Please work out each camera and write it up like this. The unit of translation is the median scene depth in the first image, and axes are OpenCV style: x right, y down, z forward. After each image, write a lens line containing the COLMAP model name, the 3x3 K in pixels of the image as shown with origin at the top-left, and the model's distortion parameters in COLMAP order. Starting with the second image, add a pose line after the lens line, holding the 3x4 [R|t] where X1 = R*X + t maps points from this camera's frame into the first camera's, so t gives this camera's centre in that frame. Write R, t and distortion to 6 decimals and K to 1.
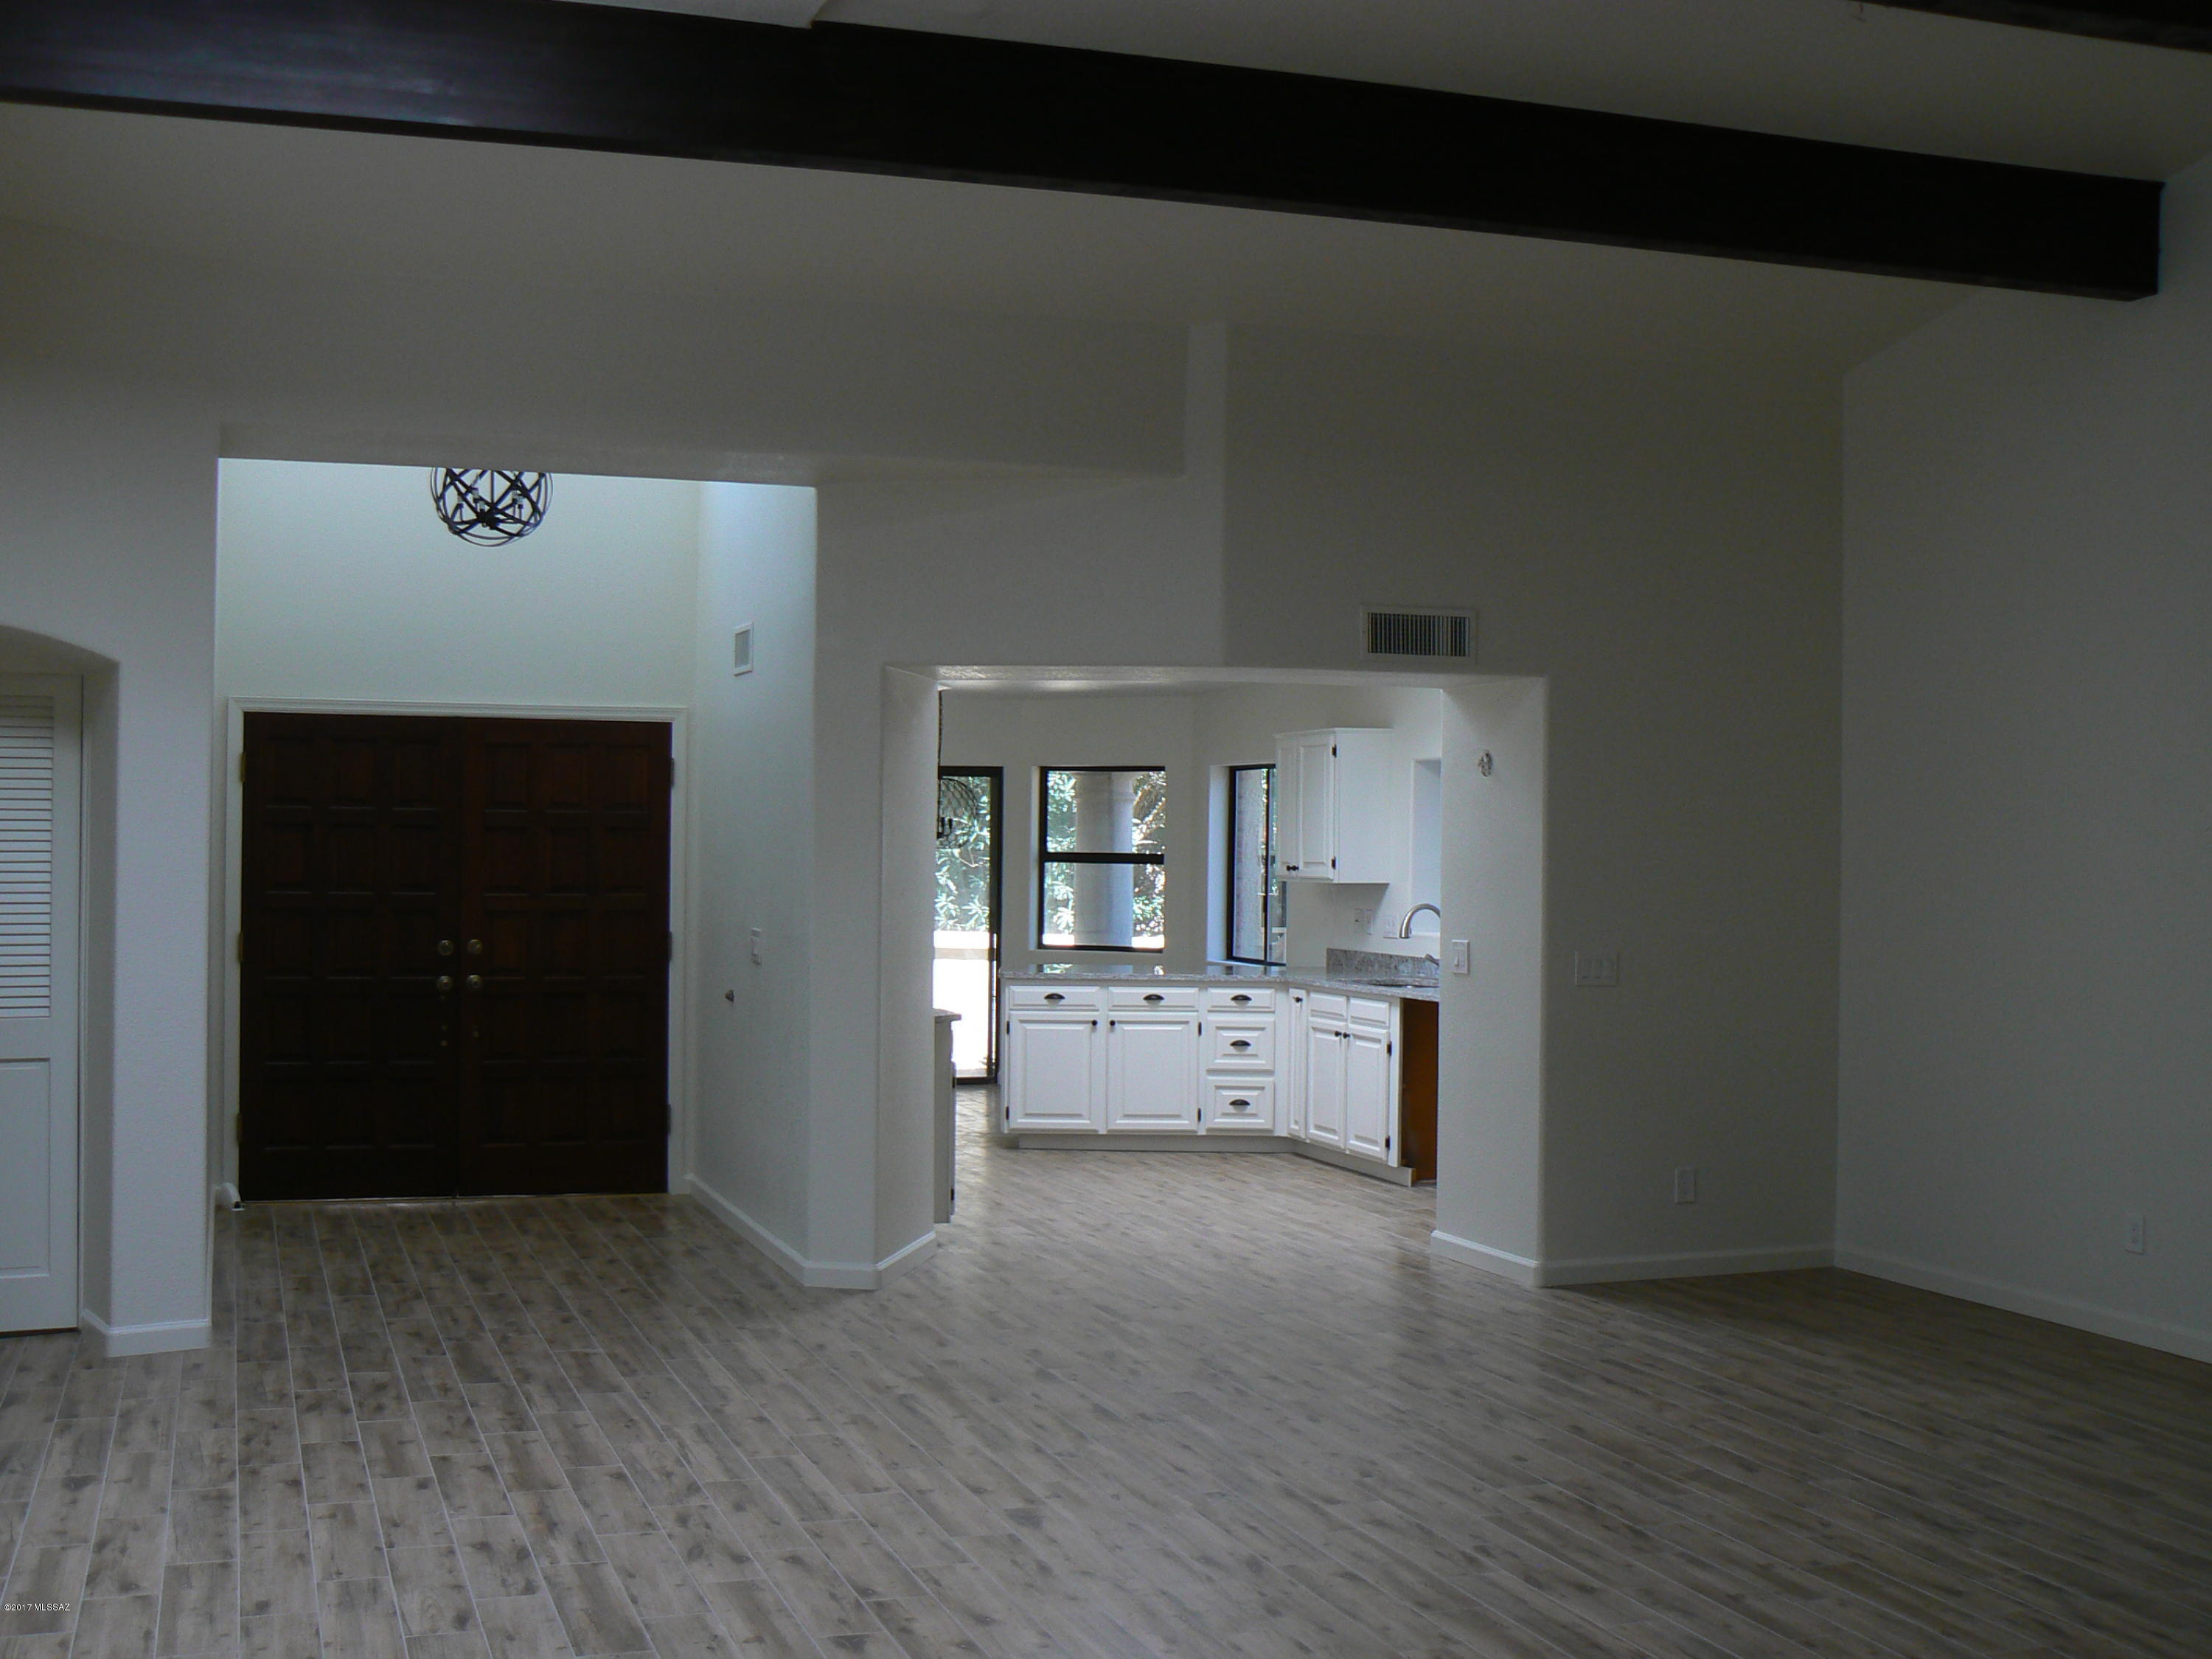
lens RADIAL K [[2475.1, 0, 1105.5], [0, 2475.1, 832.0], [0, 0, 1]] dist [-0.087920, 0.000000]
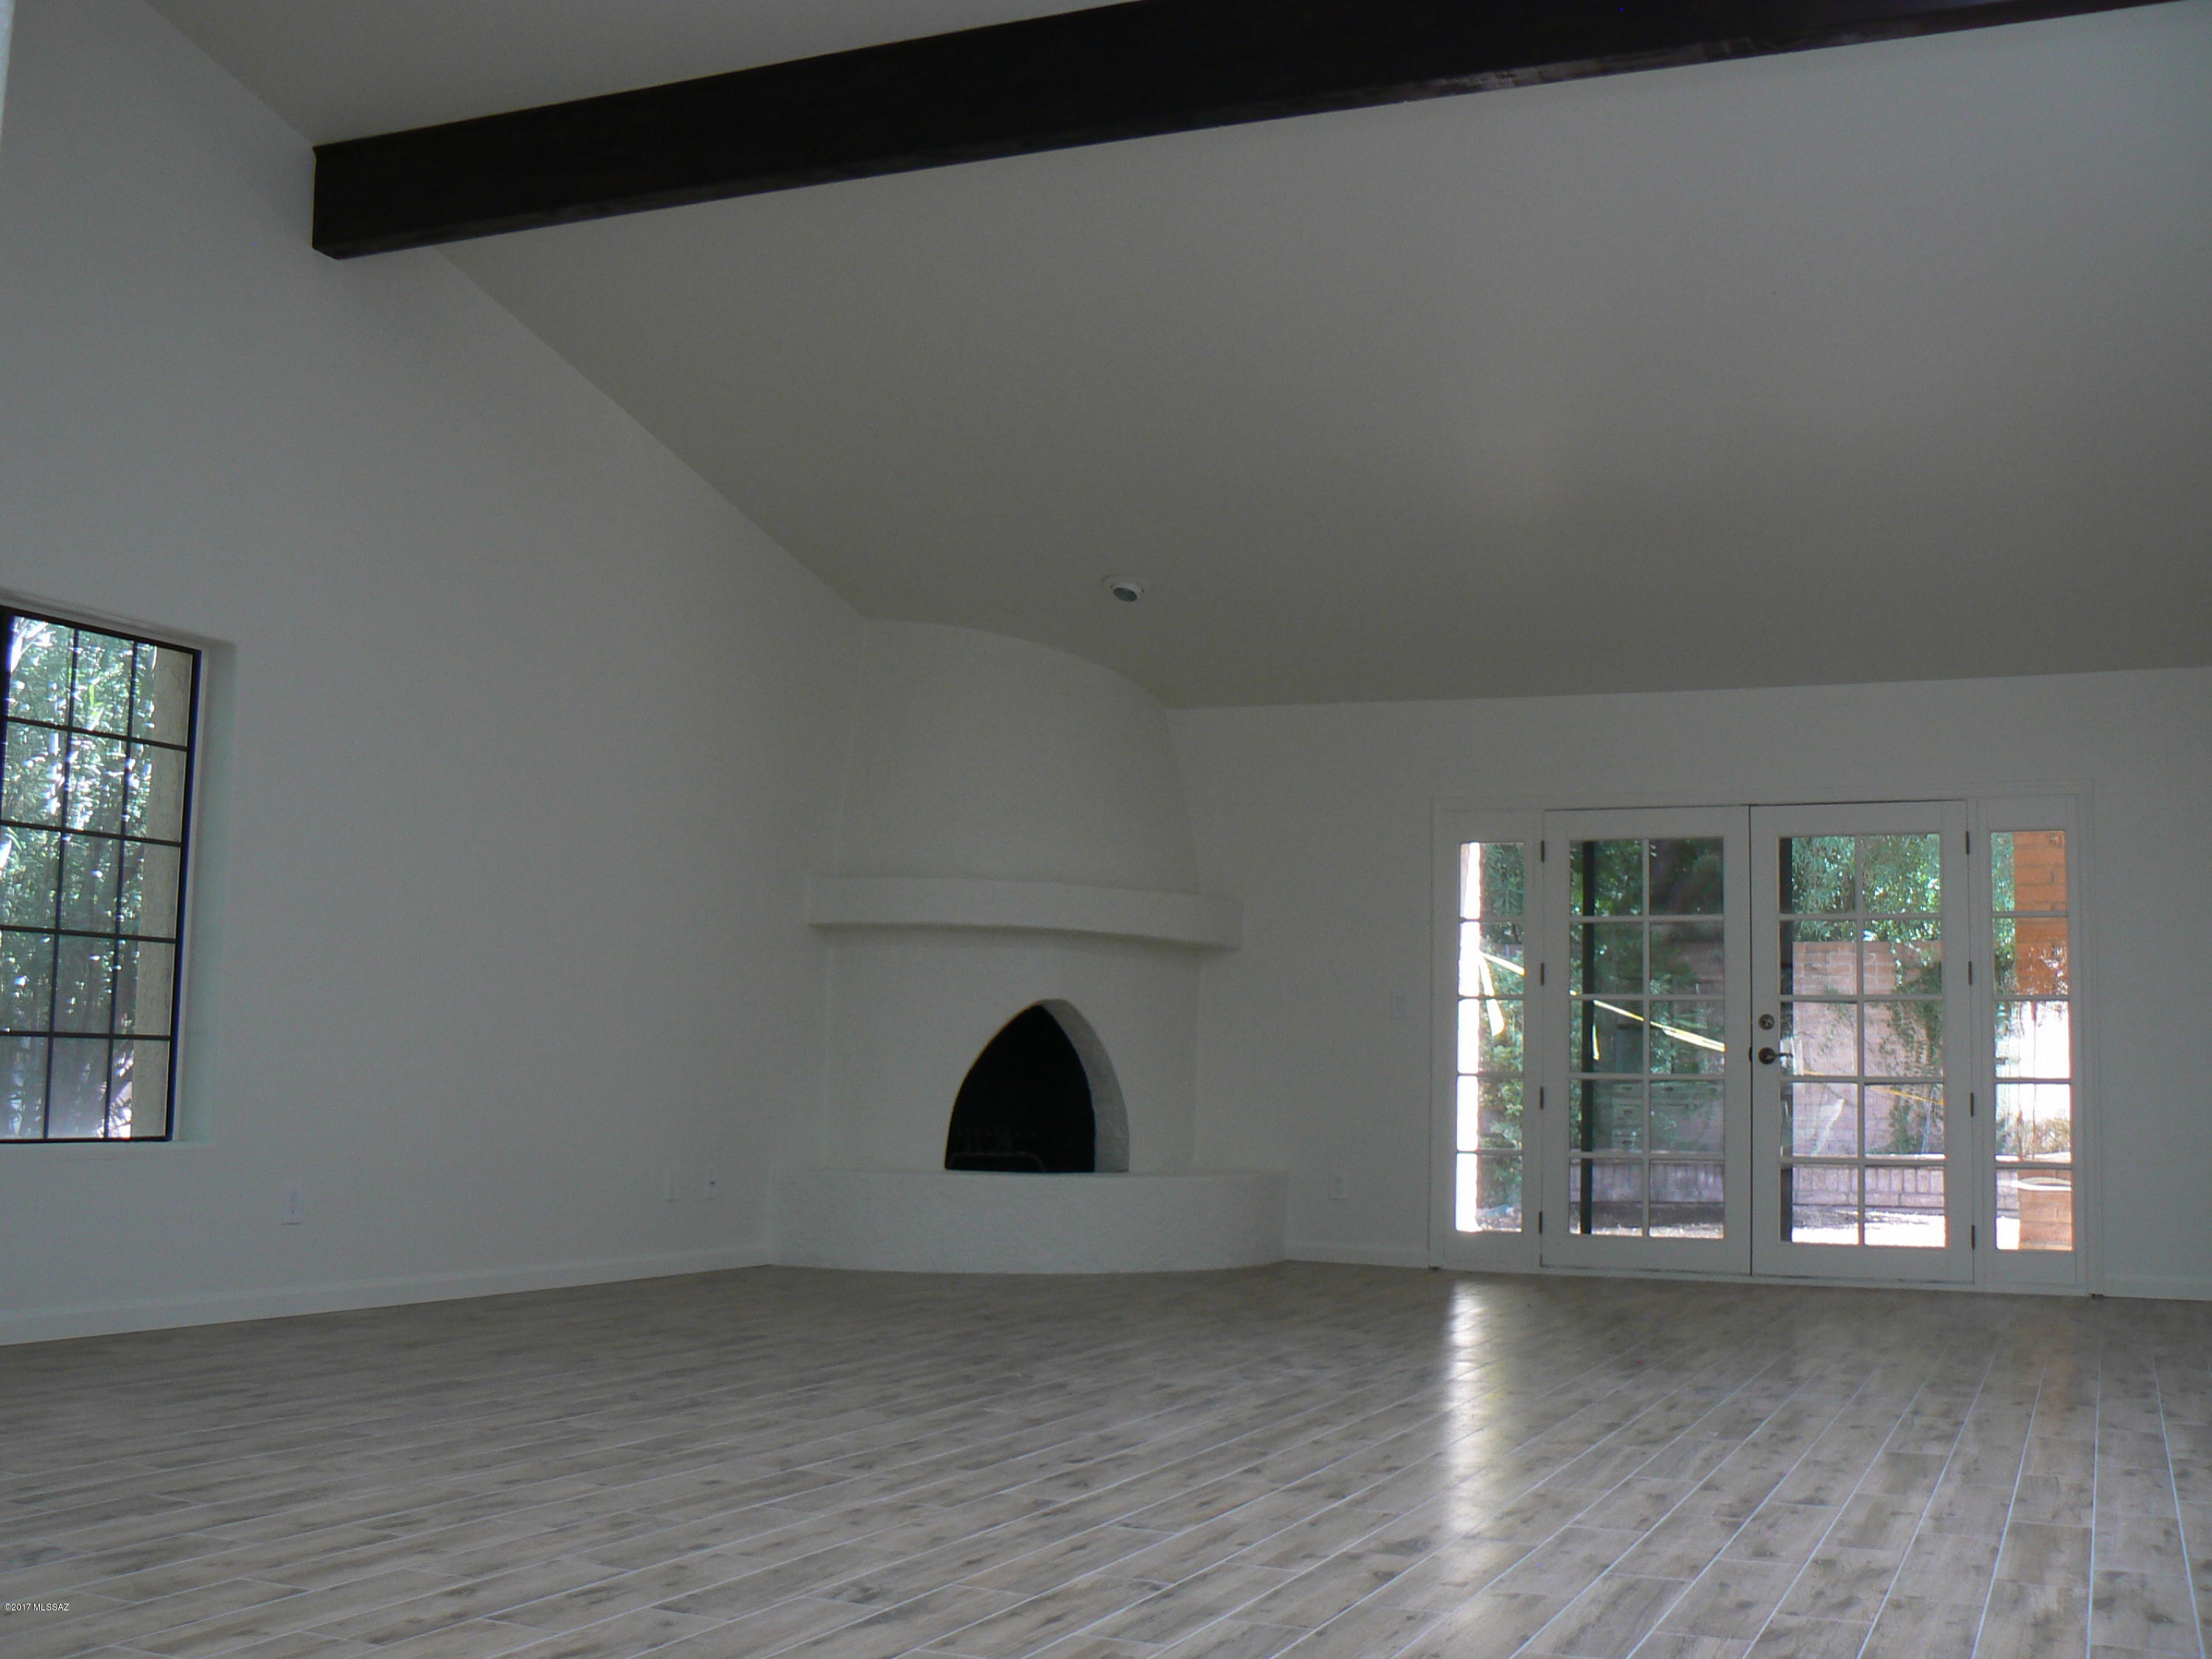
lens RADIAL K [[2368.4, 0, 1106.2], [0, 2368.4, 829.5], [0, 0, 1]] dist [-0.133953, 0.000000]
pose [[-0.733815, 0.044915, 0.677863, -0.472916], [-0.032613, 0.994333, -0.101189, 0.150306], [-0.678566, -0.096361, -0.728192, 1.667400]]
